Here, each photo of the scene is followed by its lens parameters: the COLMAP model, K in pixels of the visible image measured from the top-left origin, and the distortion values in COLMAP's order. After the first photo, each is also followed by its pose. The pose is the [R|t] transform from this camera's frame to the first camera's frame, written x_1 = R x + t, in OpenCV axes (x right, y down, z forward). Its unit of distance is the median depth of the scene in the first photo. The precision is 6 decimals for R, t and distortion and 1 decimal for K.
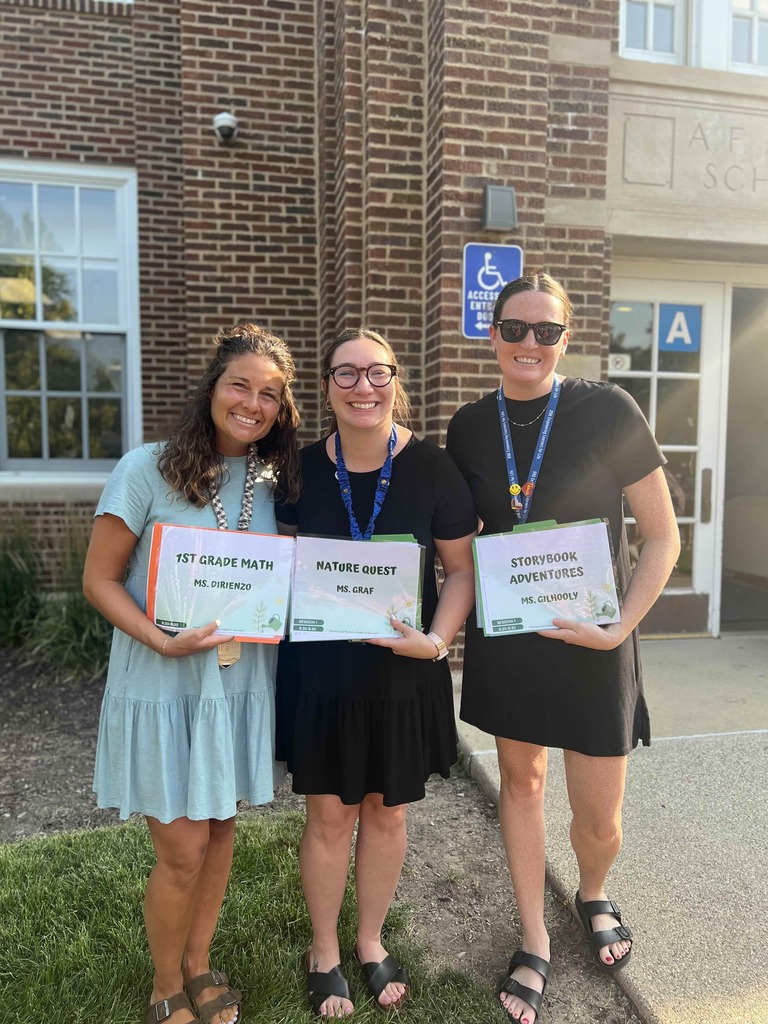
lens RADIAL K [[764.9, 0, 384.0], [0, 764.9, 512.0], [0, 0, 1]] dist [0.040416, -0.043902]
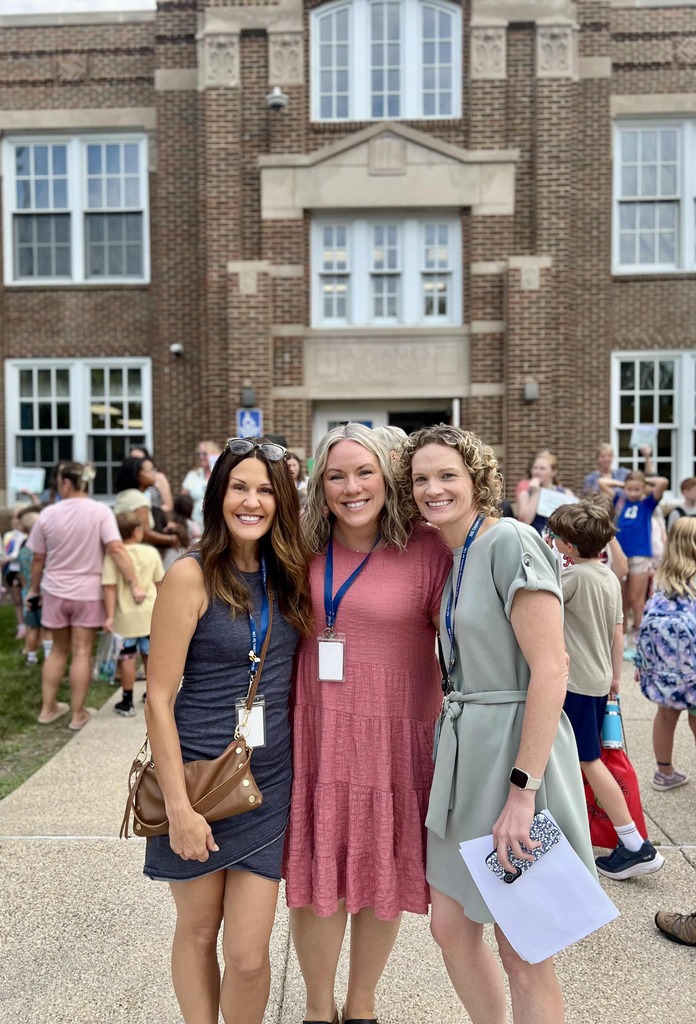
lens RADIAL K [[770.9, 0, 298.6], [0, 770.9, 512.9], [0, 0, 1]] dist [0.000183, -0.003559]
pose [[0.972815, -0.011358, -0.231304, 0.852306], [-0.001758, 0.998405, -0.056421, 0.146243], [0.231576, 0.055294, 0.971244, -1.415333]]
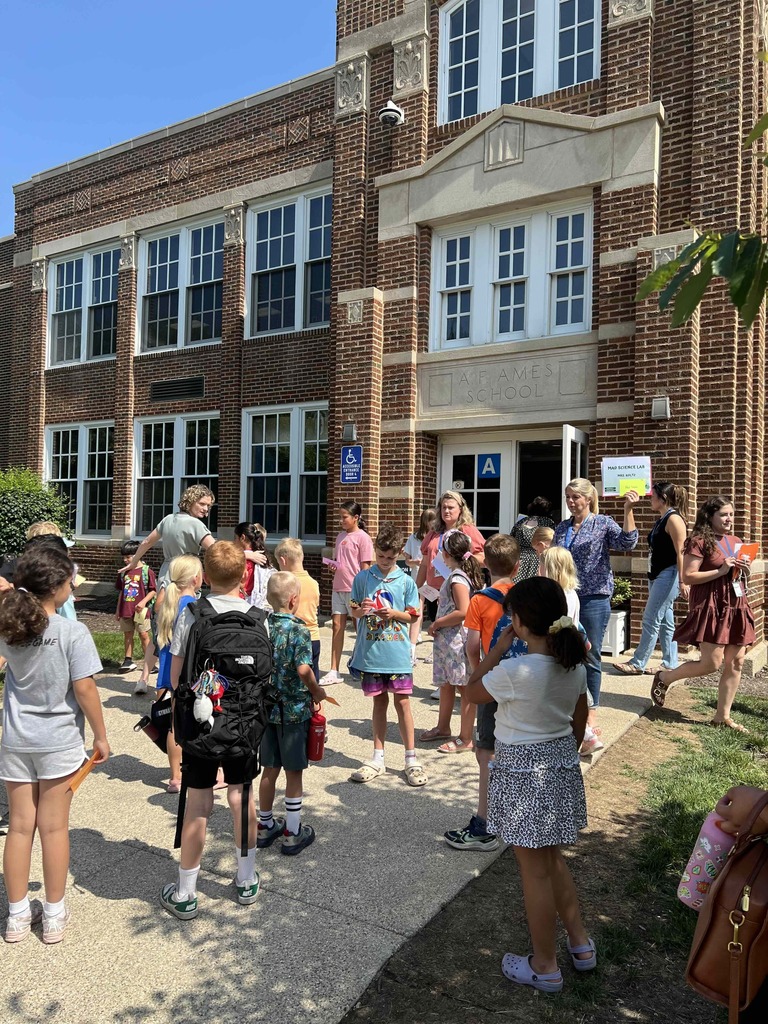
lens RADIAL K [[764.9, 0, 384.0], [0, 764.9, 512.0], [0, 0, 1]] dist [0.040416, -0.043902]
pose [[0.737817, -0.018206, -0.674755, 1.748705], [-0.064107, 0.993228, -0.096897, 0.091083], [0.671949, 0.114749, 0.731654, -0.664979]]
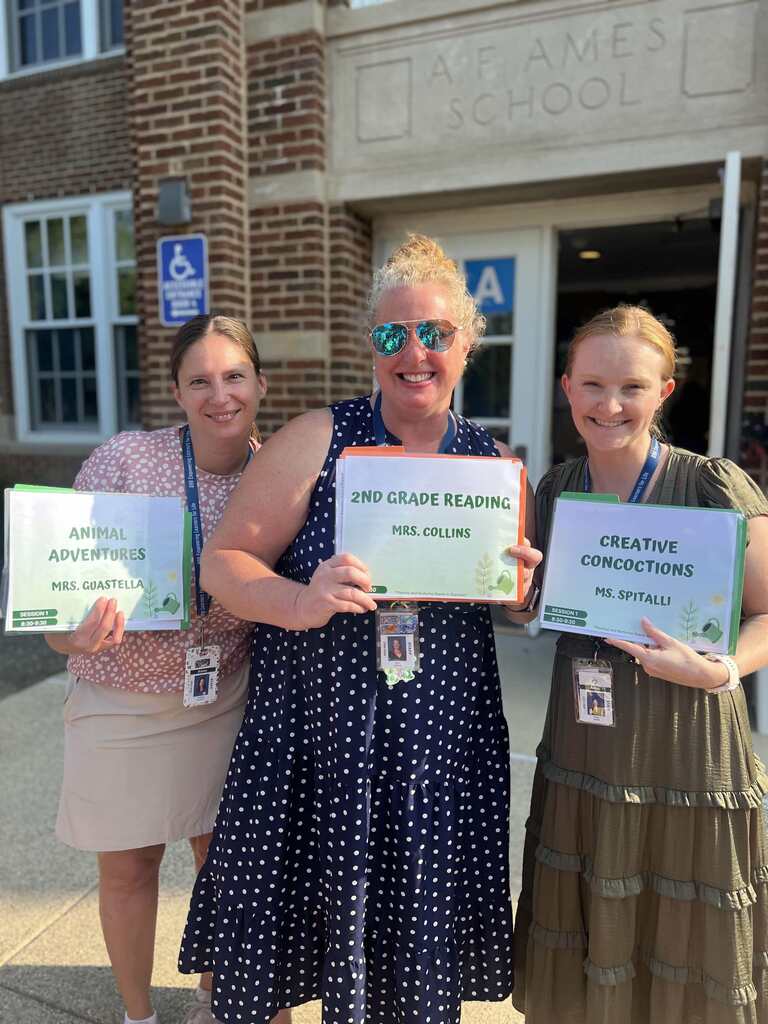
lens RADIAL K [[764.9, 0, 384.0], [0, 764.9, 512.0], [0, 0, 1]] dist [0.040416, -0.043902]
pose [[0.837702, 0.063974, -0.542367, 0.922718], [-0.033988, 0.997297, 0.065138, -0.037849], [0.545069, -0.036132, 0.837612, 0.214265]]
